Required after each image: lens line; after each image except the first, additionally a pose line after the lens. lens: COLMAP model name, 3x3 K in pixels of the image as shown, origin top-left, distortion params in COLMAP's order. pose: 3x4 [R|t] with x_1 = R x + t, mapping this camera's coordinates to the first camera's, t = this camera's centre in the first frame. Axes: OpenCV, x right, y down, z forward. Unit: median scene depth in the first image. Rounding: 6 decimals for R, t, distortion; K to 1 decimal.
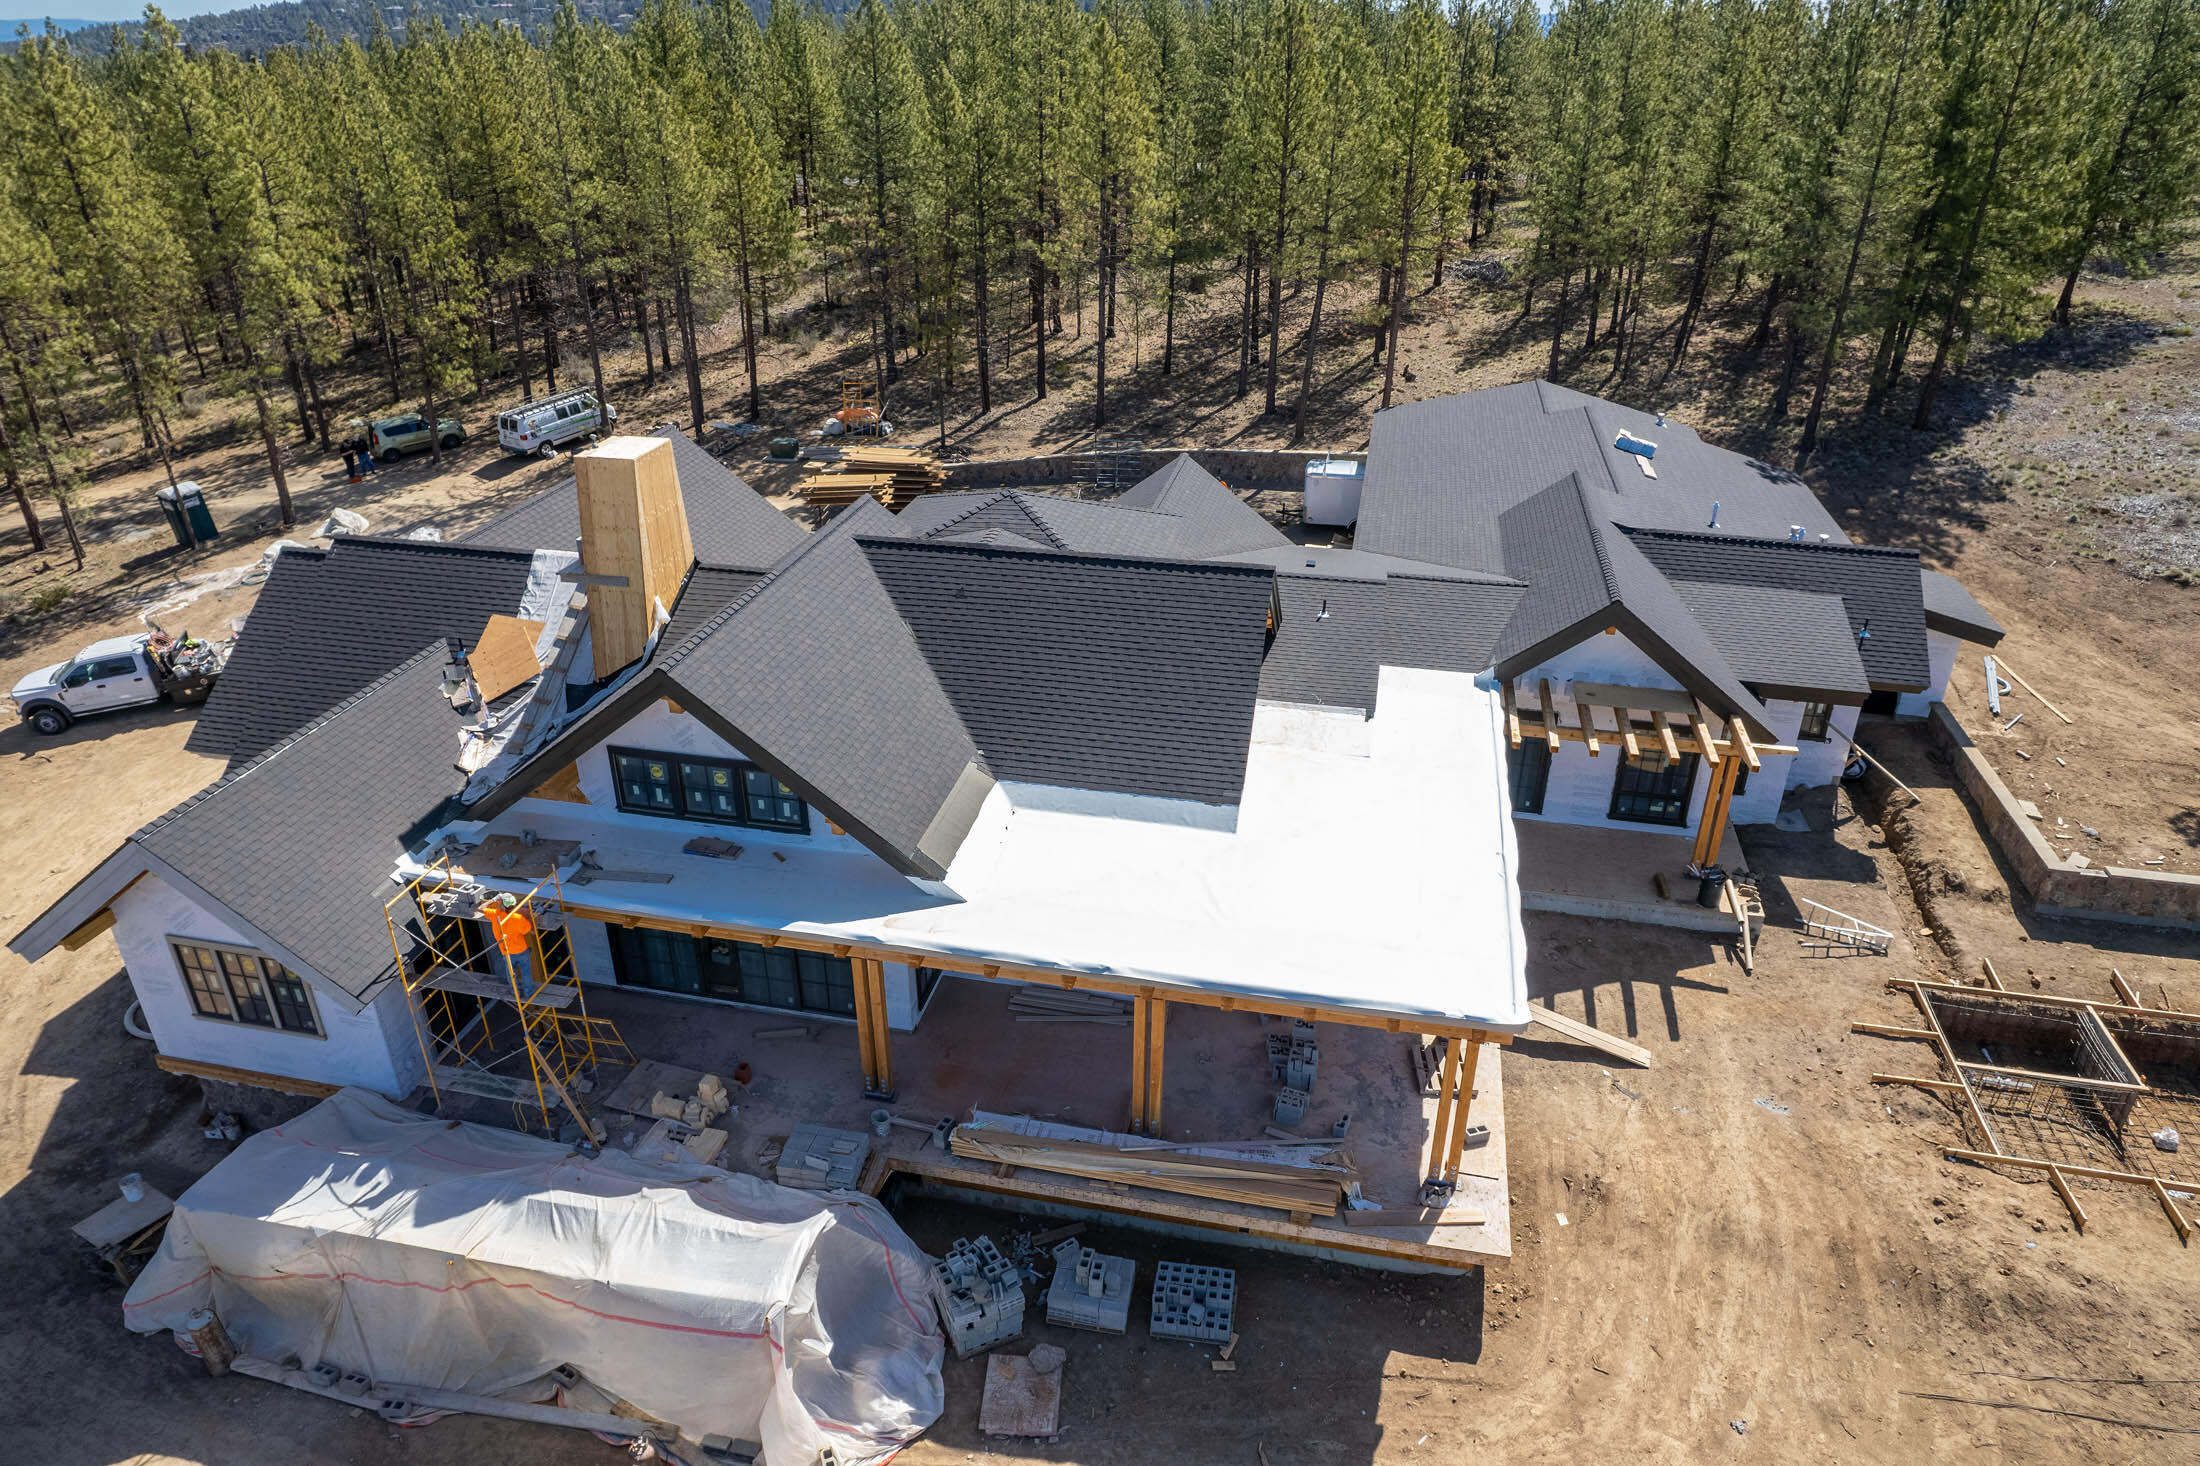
lens RADIAL K [[1404.5, 0, 1095.9], [0, 1404.5, 727.7], [0, 0, 1]] dist [-0.074128, 0.064387]
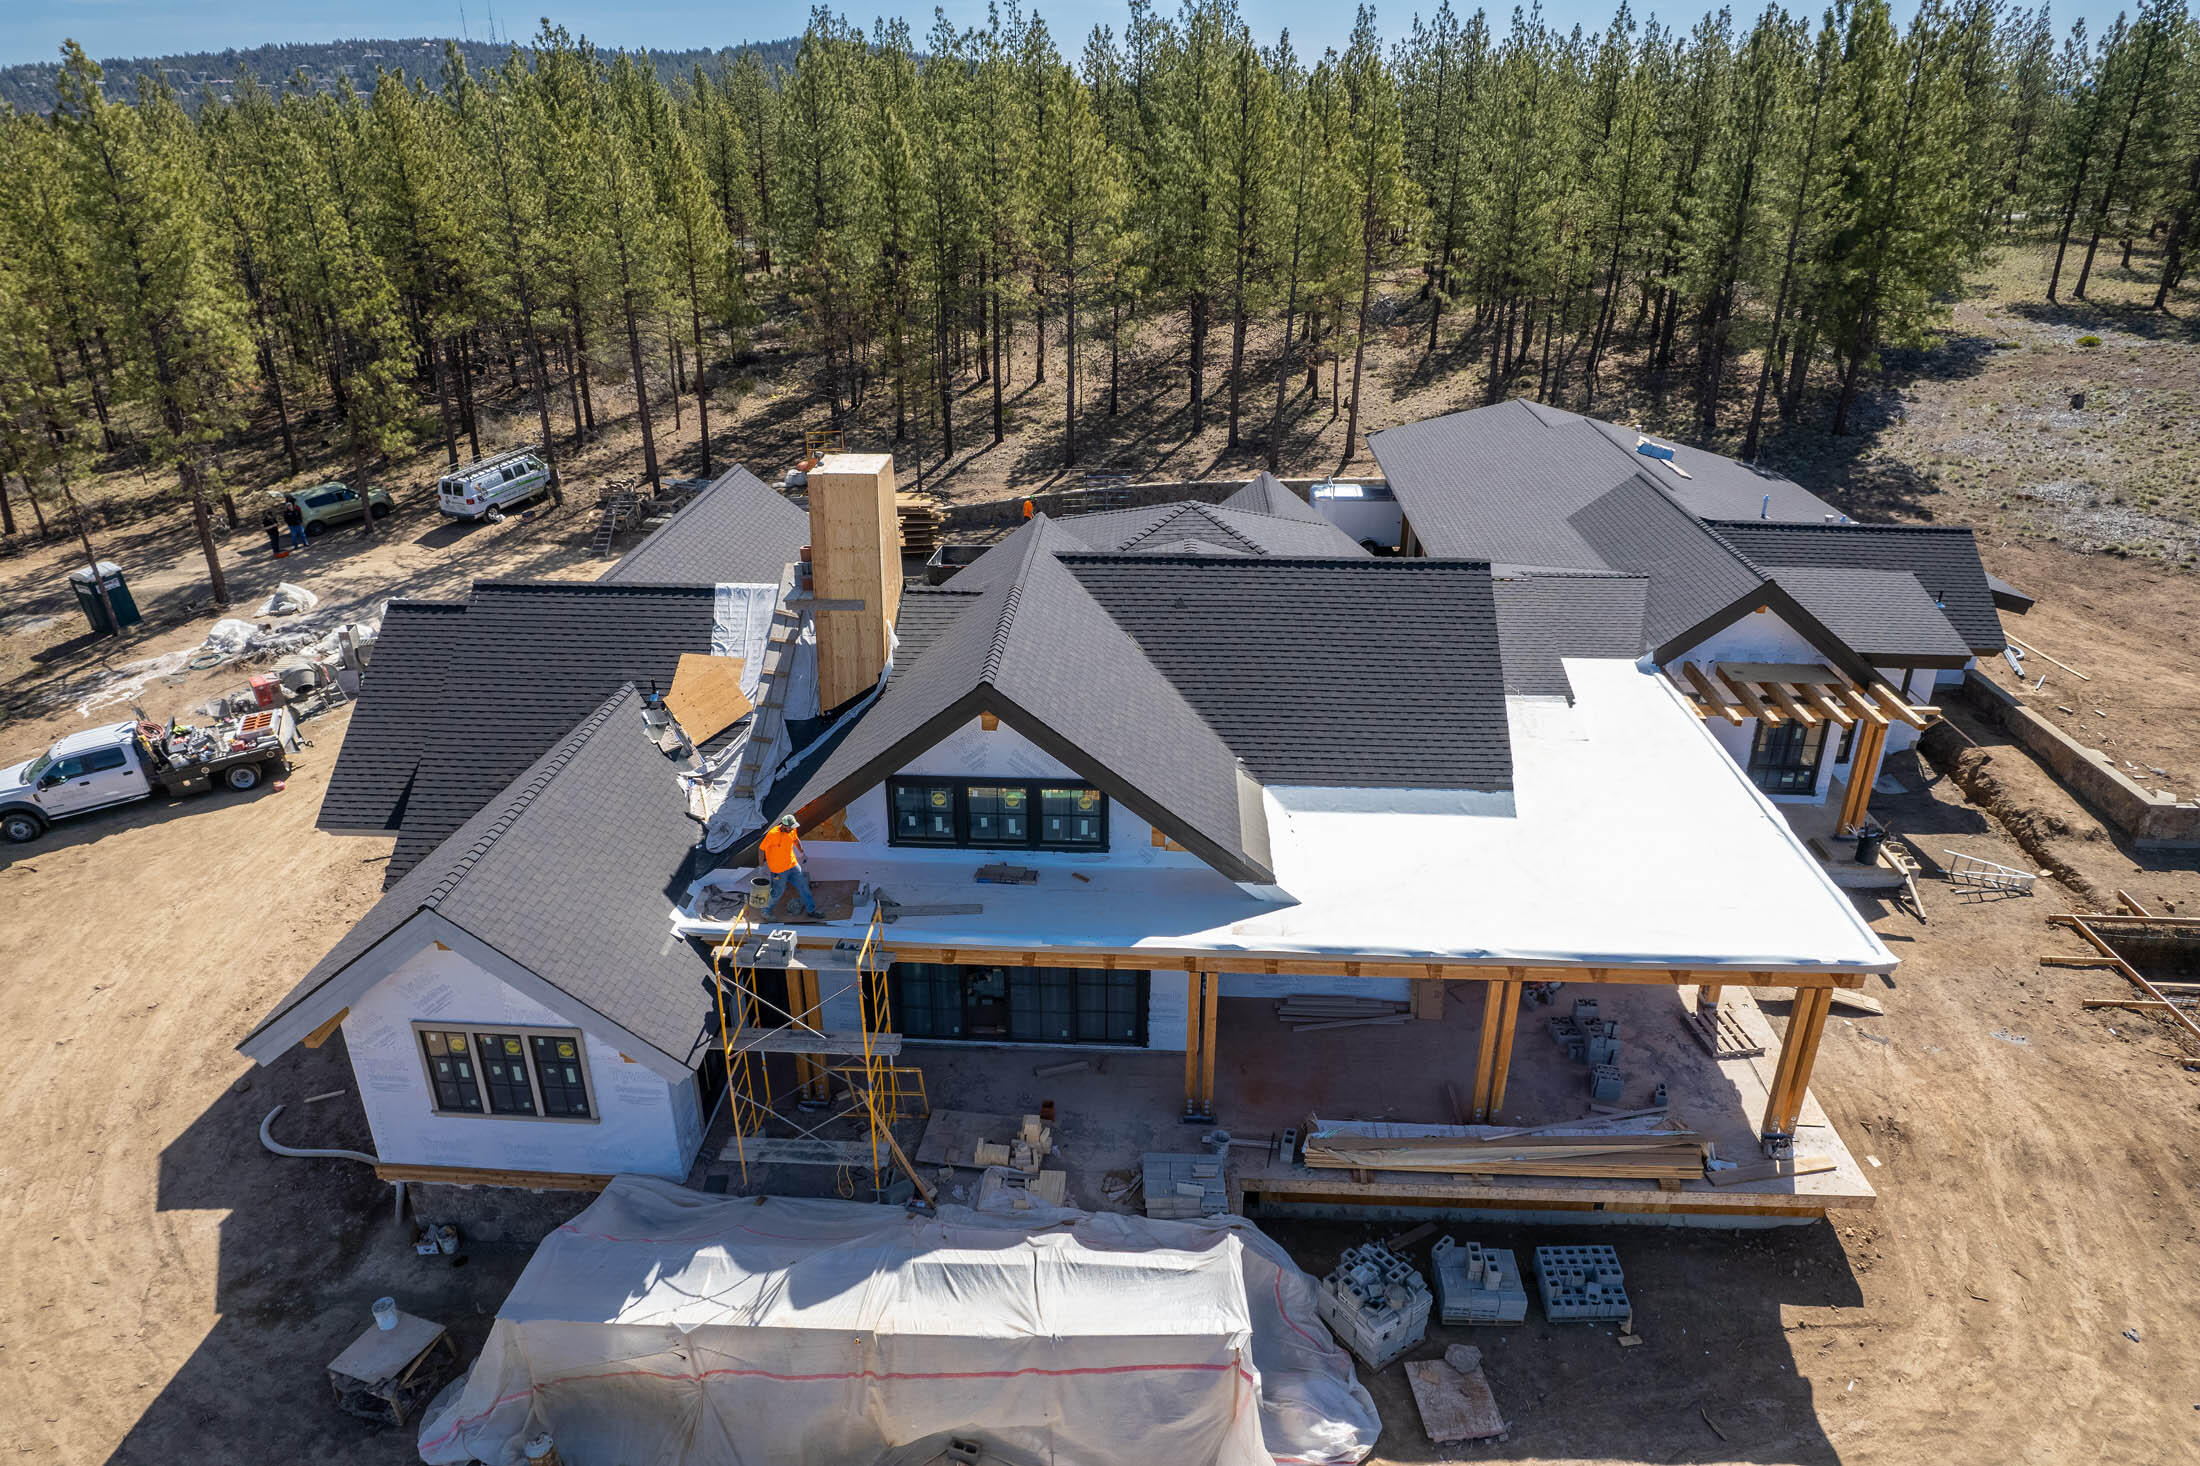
lens RADIAL K [[1404.5, 0, 1087.2], [0, 1404.5, 729.2], [0, 0, 1]] dist [-0.074128, 0.064387]
pose [[0.987522, -0.067330, 0.142365, -0.302433], [0.073542, 0.996536, -0.038832, 0.025072], [-0.139257, 0.048817, 0.989052, 0.042549]]
